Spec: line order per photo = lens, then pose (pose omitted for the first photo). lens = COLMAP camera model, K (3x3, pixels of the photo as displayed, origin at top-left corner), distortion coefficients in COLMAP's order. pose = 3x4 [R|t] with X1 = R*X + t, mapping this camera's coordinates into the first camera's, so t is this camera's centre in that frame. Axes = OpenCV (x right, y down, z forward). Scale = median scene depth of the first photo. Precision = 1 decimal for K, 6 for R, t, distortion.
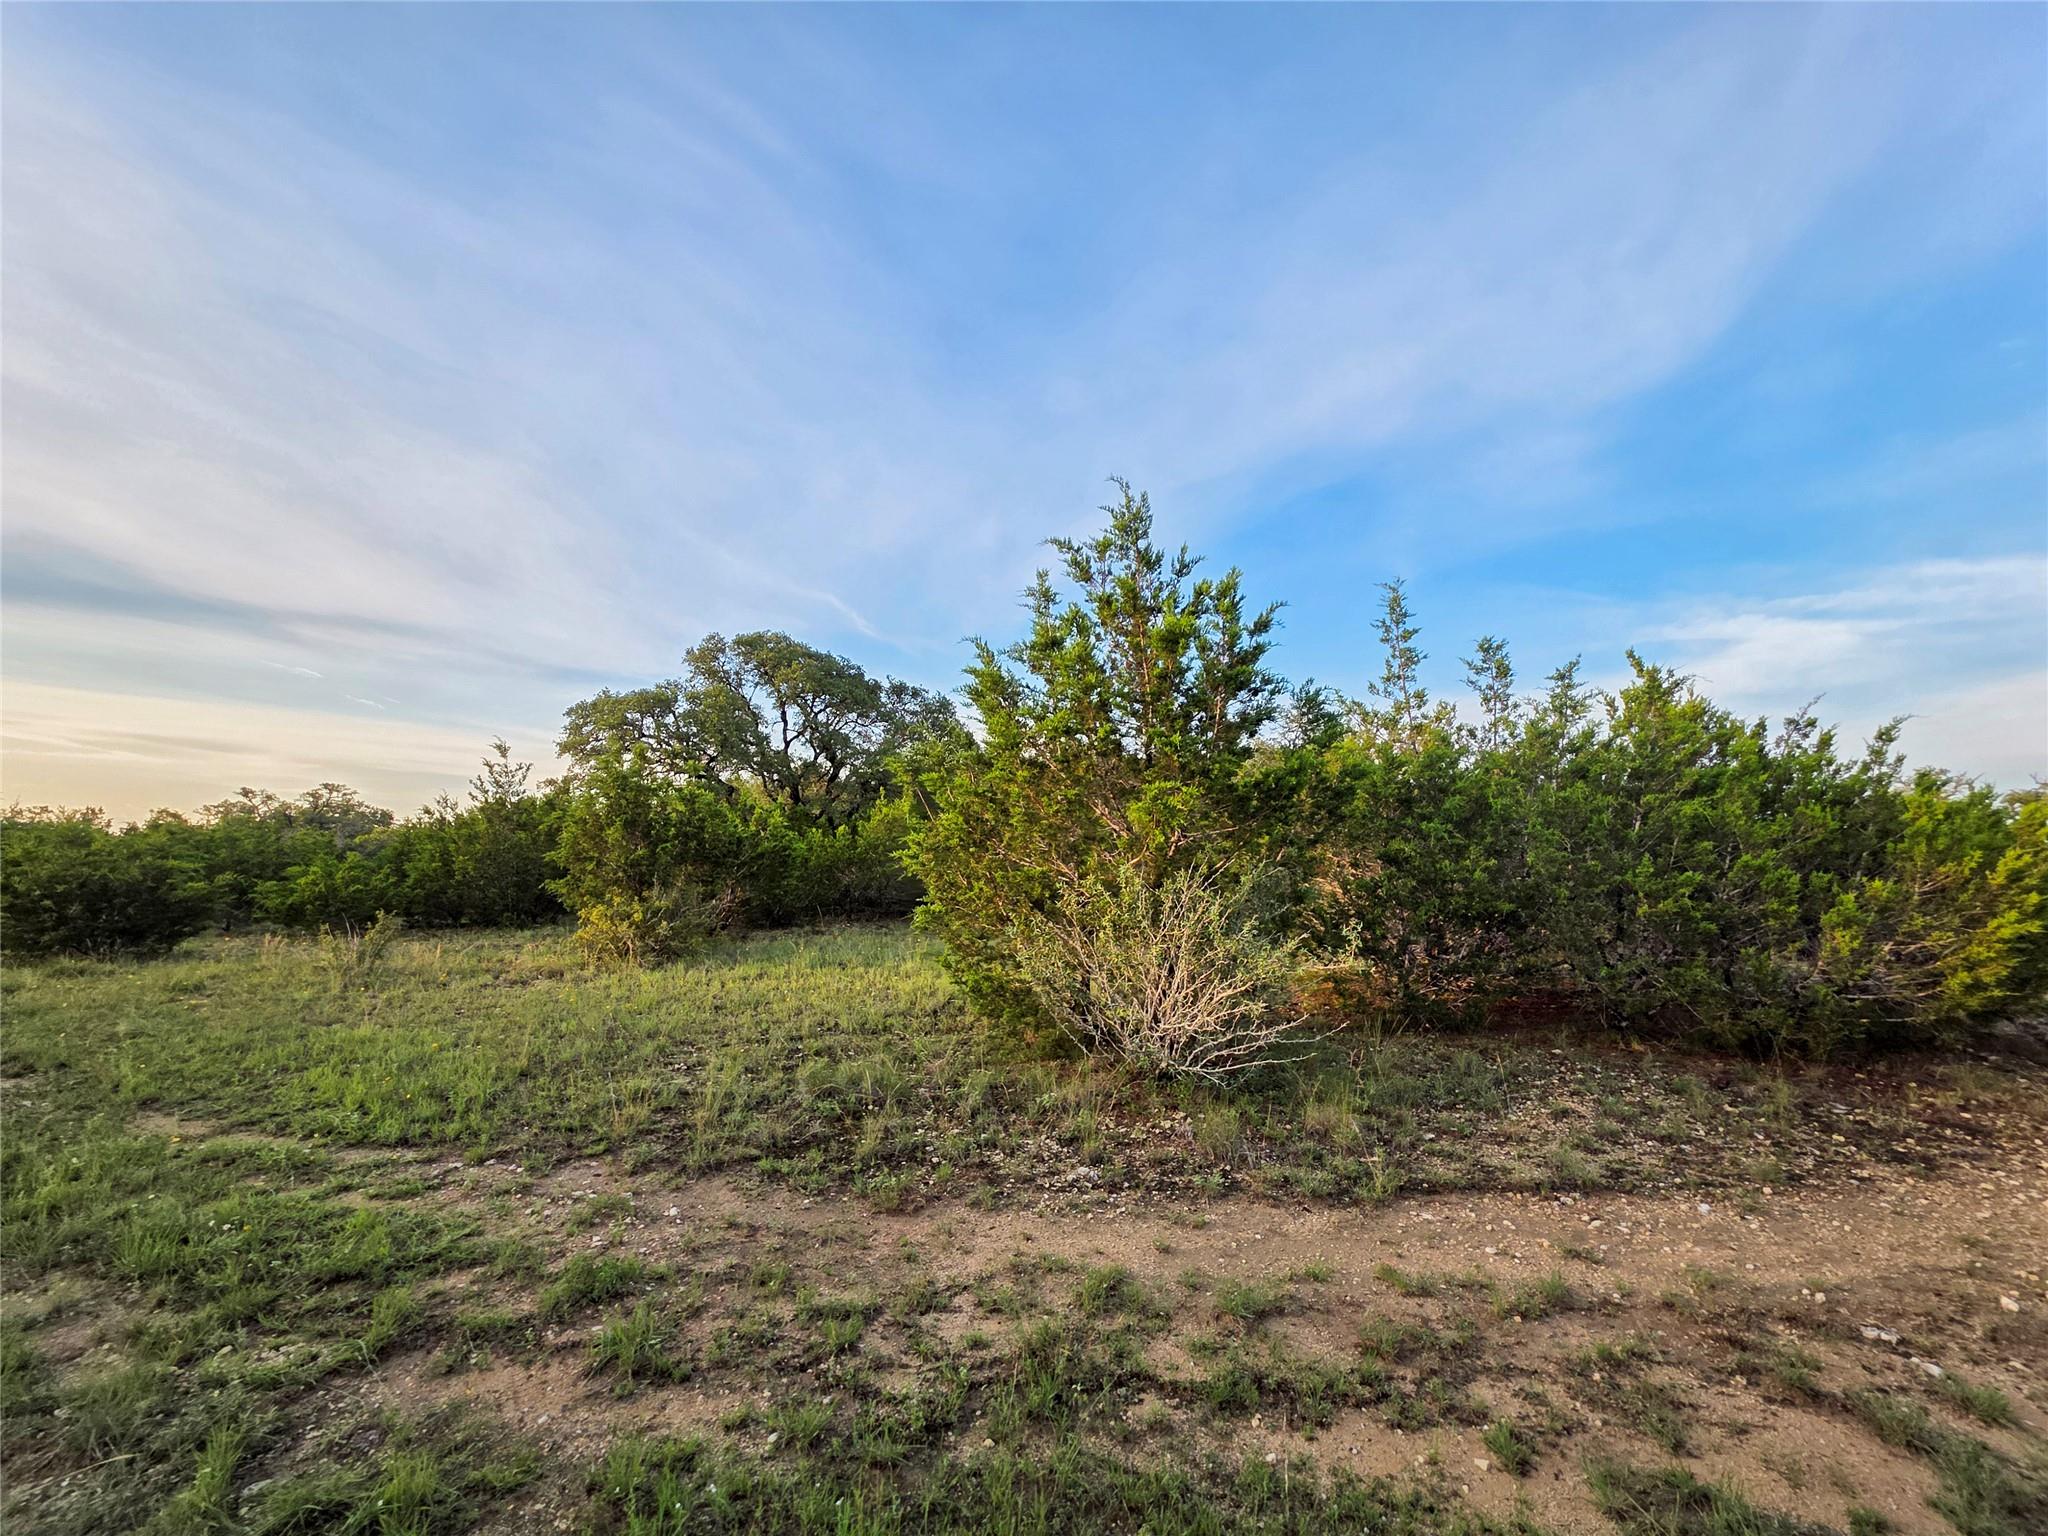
lens RADIAL K [[837.1, 0, 1043.8], [0, 837.1, 773.4], [0, 0, 1]] dist [0.009252, 0.000259]
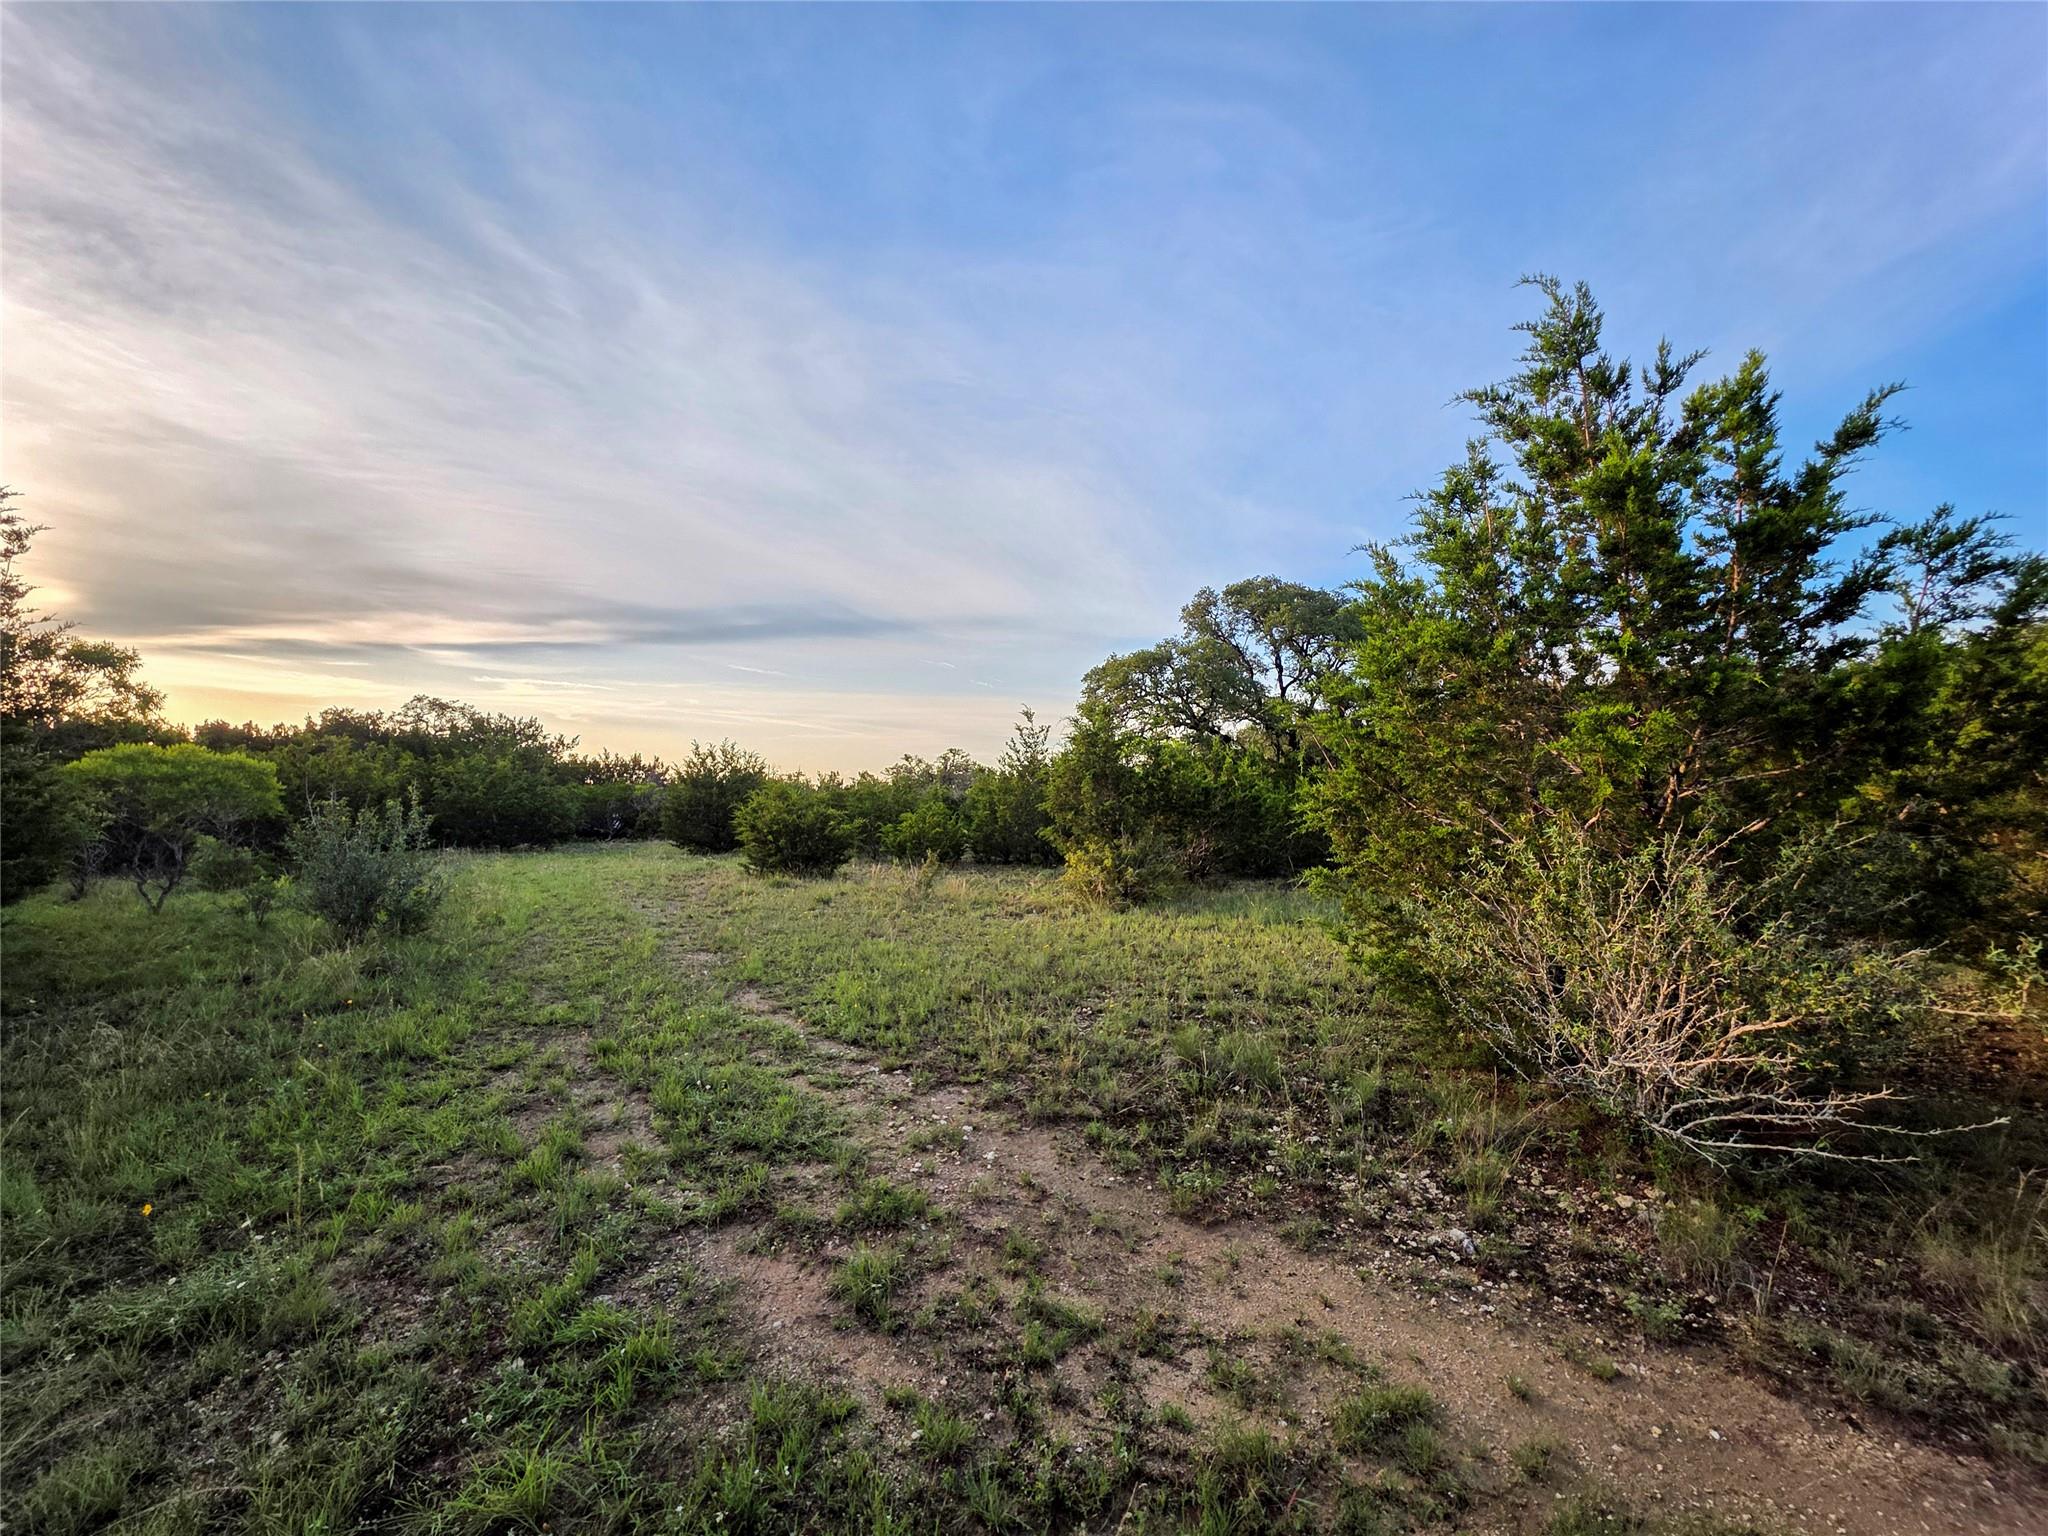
lens RADIAL K [[837.1, 0, 1040.0], [0, 837.1, 767.6], [0, 0, 1]] dist [0.009252, 0.000259]
pose [[0.803474, -0.027092, -0.594723, 0.161958], [0.061238, 0.997426, 0.037296, 0.005294], [0.592182, -0.066386, 0.803065, 0.160148]]
